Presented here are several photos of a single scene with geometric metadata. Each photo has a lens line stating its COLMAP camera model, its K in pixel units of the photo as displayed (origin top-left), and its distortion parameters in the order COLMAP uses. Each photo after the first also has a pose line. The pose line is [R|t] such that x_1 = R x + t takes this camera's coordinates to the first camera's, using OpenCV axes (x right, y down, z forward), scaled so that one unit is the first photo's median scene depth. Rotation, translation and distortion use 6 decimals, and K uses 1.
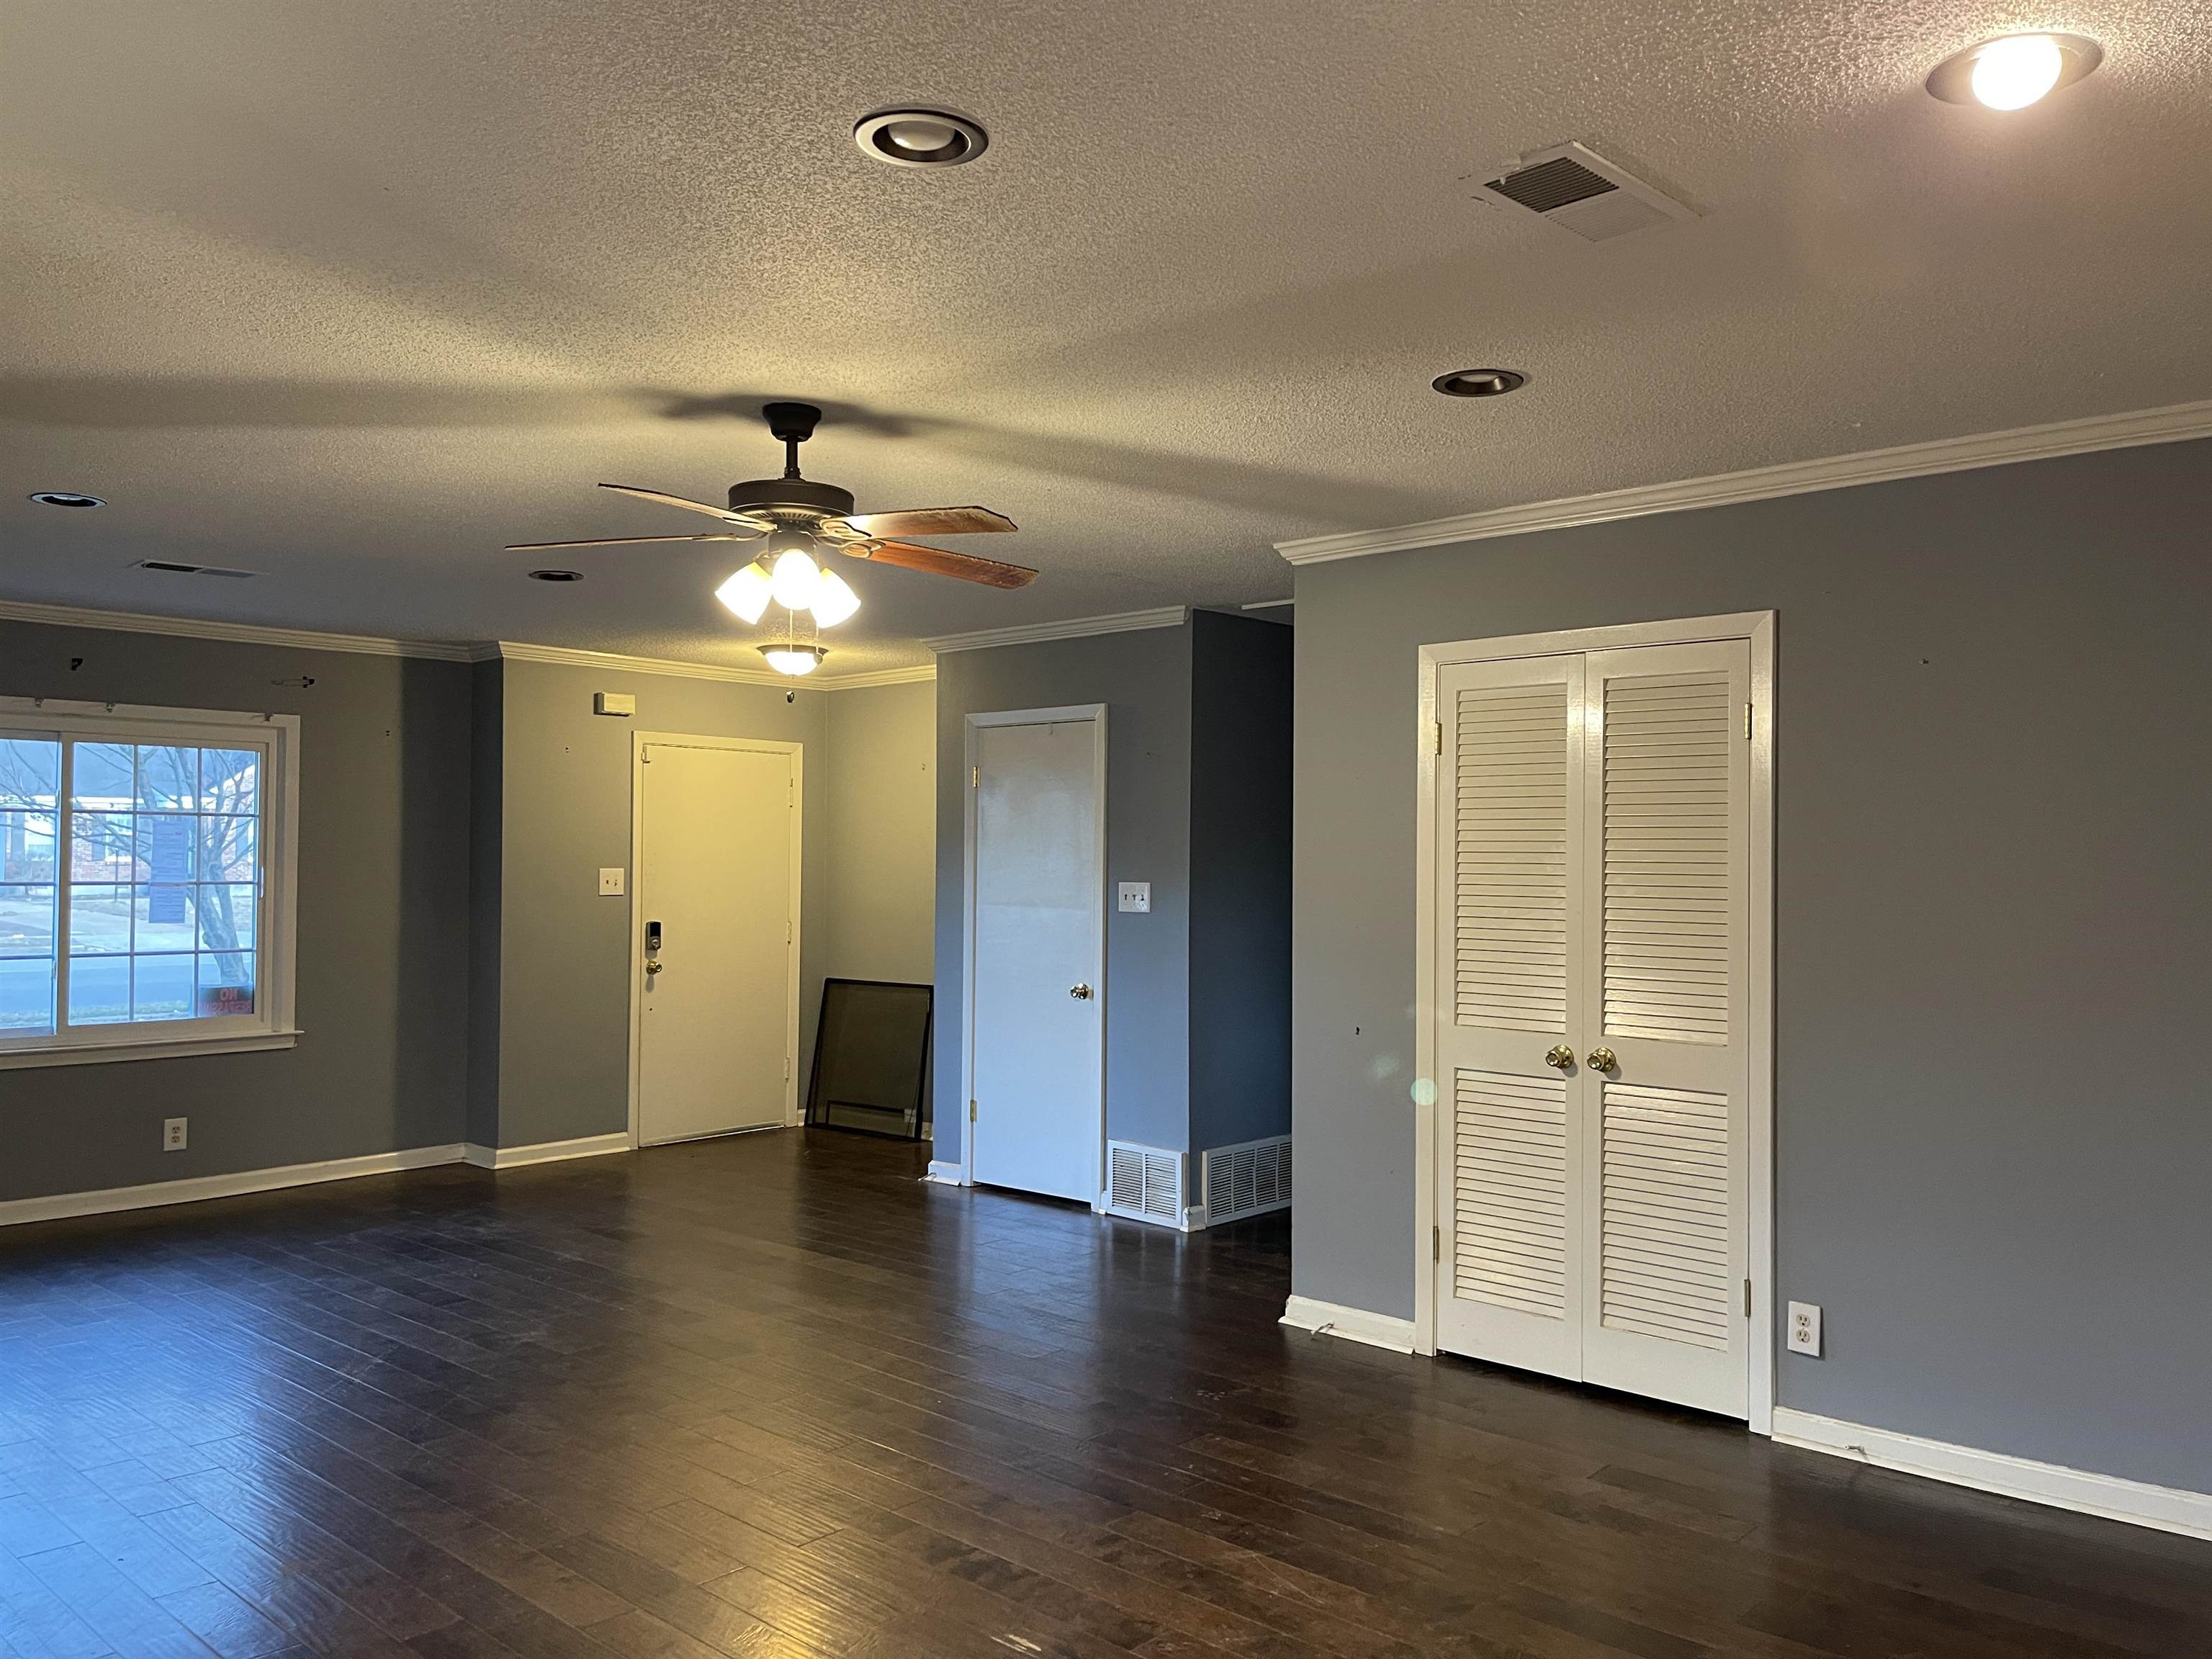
lens RADIAL K [[1671.2, 0, 1106.0], [0, 1671.2, 829.5], [0, 0, 1]] dist [-0.001905, -0.001821]
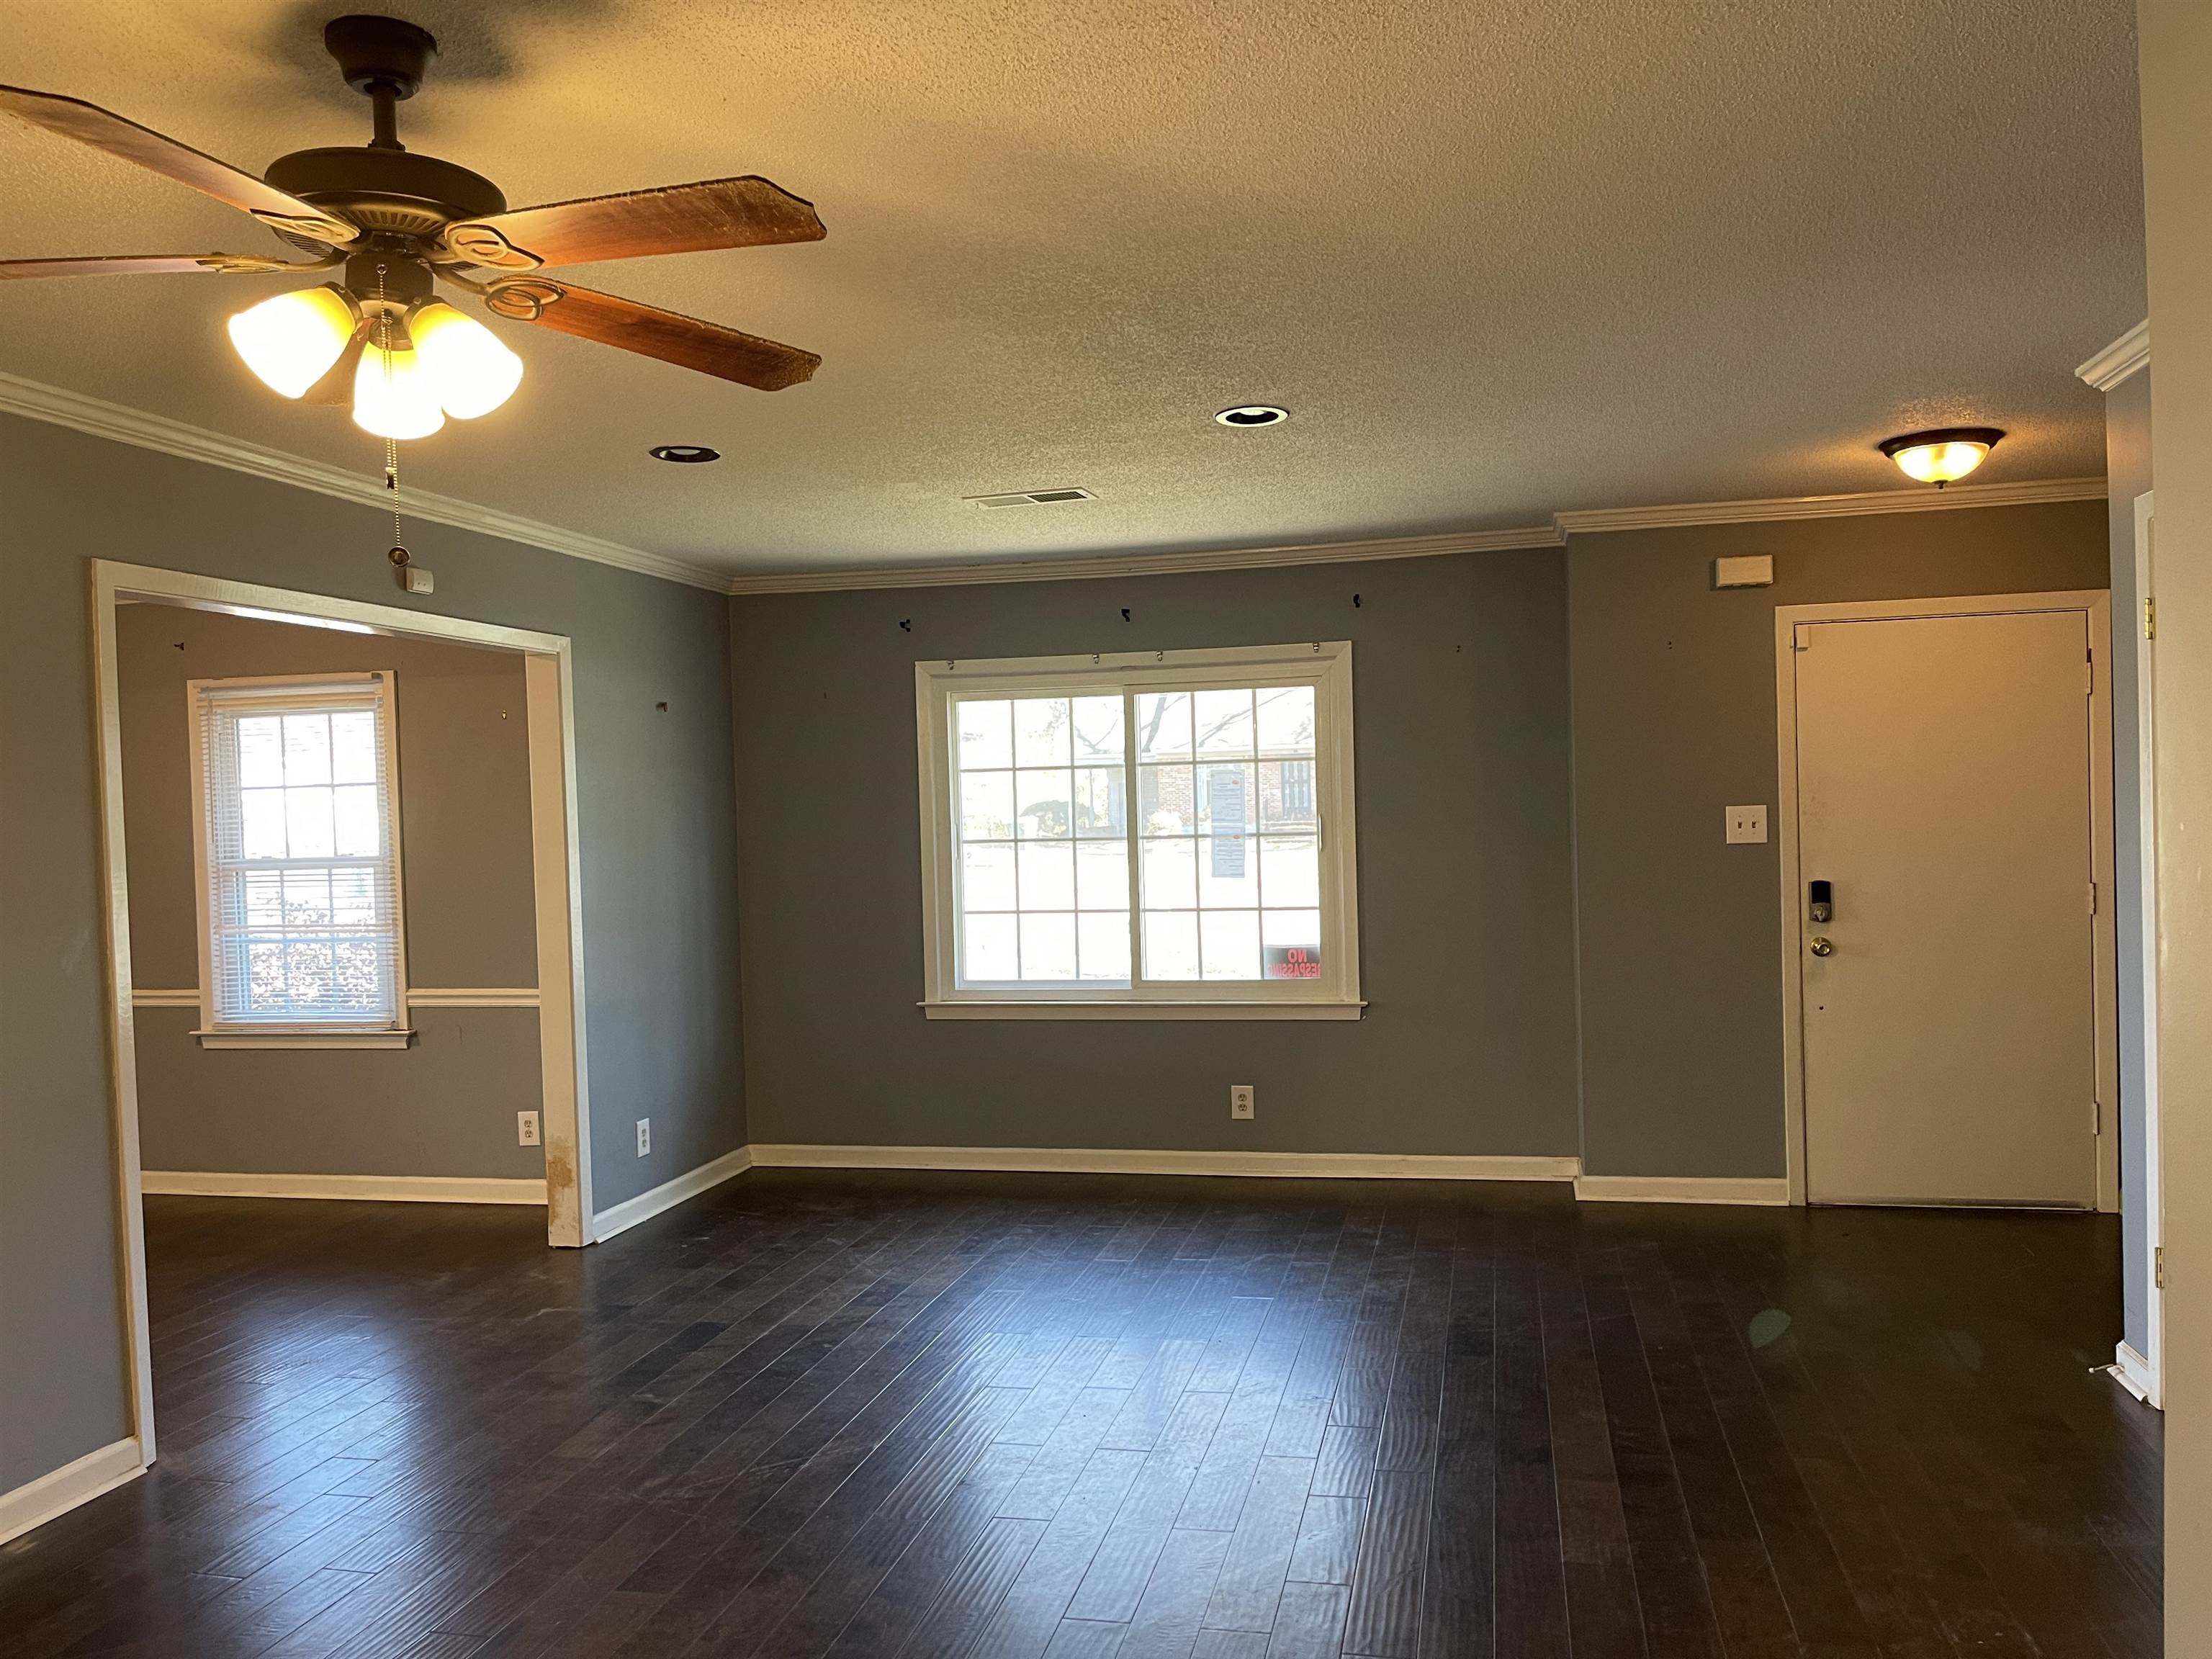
lens RADIAL K [[1683.7, 0, 1106.0], [0, 1683.7, 829.5], [0, 0, 1]] dist [0.062704, 0.002551]
pose [[0.485569, -0.010065, -0.874141, 0.231195], [0.047889, 0.998738, 0.015102, 0.011035], [0.872886, -0.049195, 0.485438, 0.468671]]
